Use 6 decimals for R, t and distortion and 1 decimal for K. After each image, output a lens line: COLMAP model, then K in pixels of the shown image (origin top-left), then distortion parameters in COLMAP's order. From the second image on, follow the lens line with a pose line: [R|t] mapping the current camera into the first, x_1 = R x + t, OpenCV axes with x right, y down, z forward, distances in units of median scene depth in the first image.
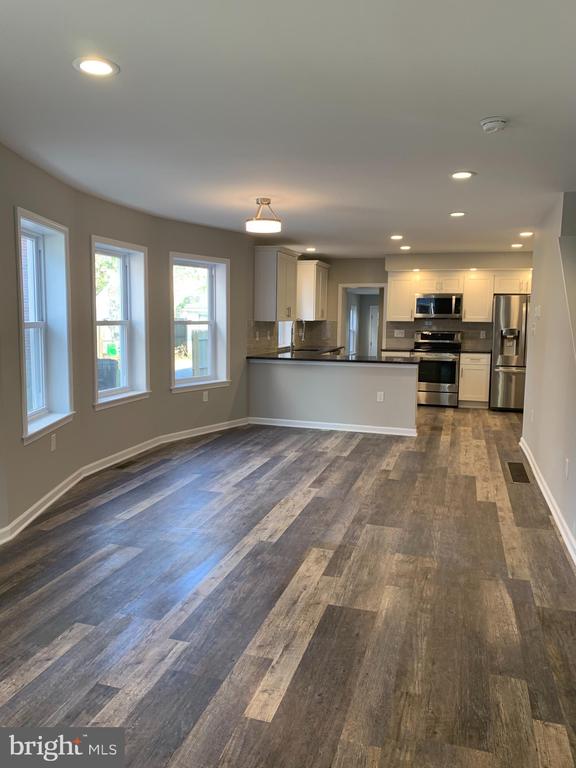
lens RADIAL K [[589.1, 0, 288.6], [0, 589.1, 380.2], [0, 0, 1]] dist [0.048940, -0.044352]
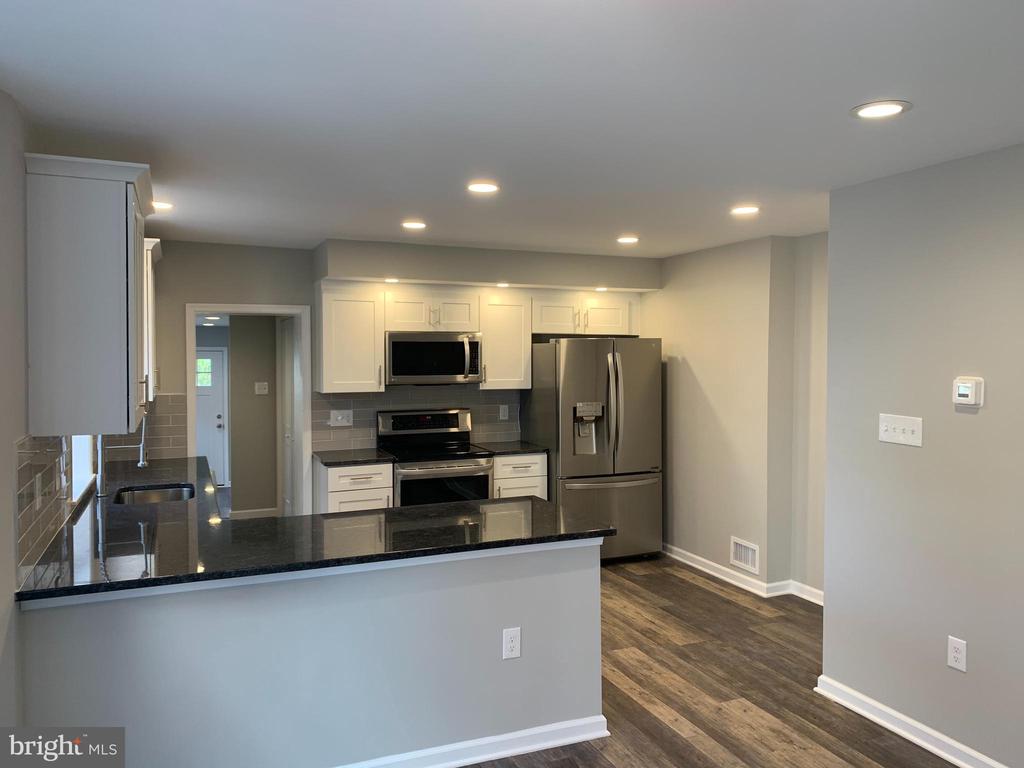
lens RADIAL K [[785.5, 0, 520.4], [0, 785.5, 366.1], [0, 0, 1]] dist [0.048940, -0.044352]
pose [[0.764593, -0.021030, 0.644170, -0.097673], [0.077192, 0.995261, -0.059131, -0.077982], [-0.639874, 0.094936, 0.762594, 0.487658]]
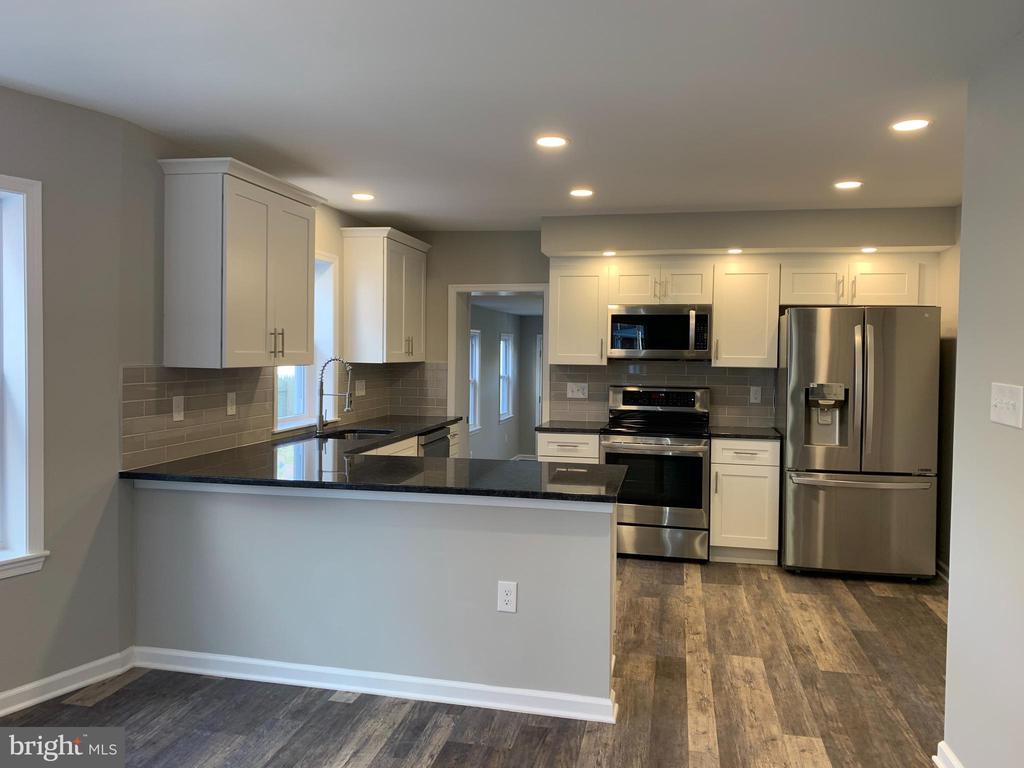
lens RADIAL K [[785.5, 0, 511.5], [0, 785.5, 370.8], [0, 0, 1]] dist [0.048940, -0.044352]
pose [[0.996907, 0.000661, 0.078582, 0.094402], [0.005825, 0.996593, -0.082276, -0.047513], [-0.078368, 0.082480, 0.993507, 0.417674]]
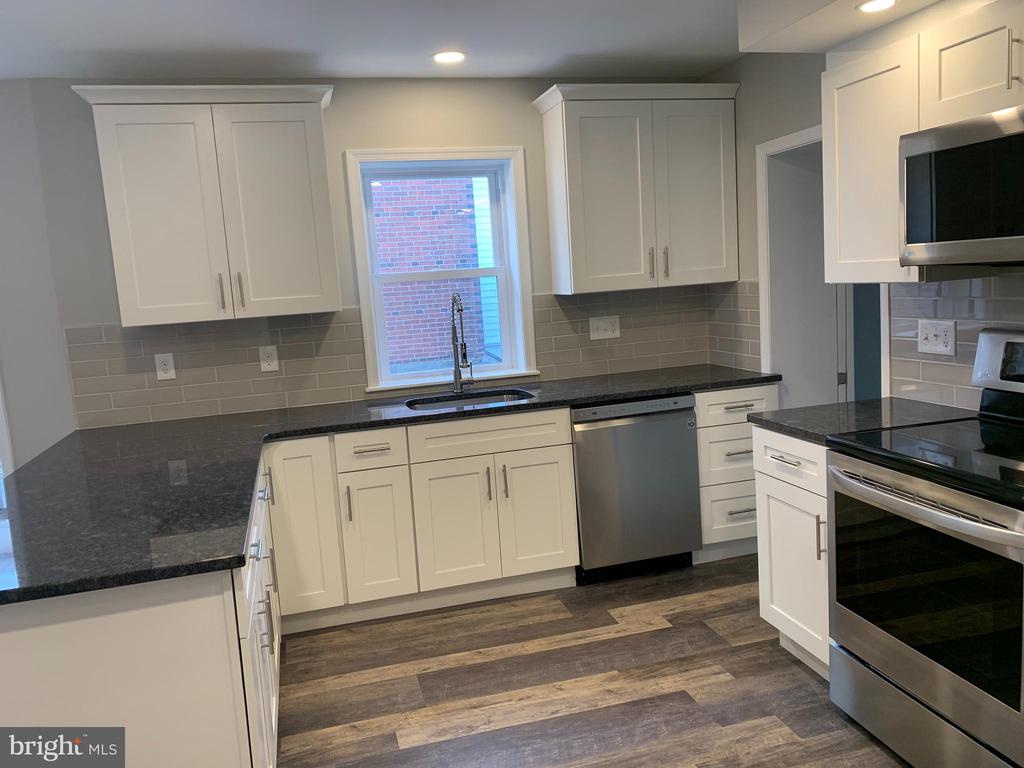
lens RADIAL K [[785.5, 0, 503.0], [0, 785.5, 377.8], [0, 0, 1]] dist [0.048940, -0.044352]
pose [[0.518258, 0.066075, -0.852668, 0.373357], [-0.020512, 0.997684, 0.064845, -0.085750], [0.854979, -0.016116, 0.518413, 0.777066]]
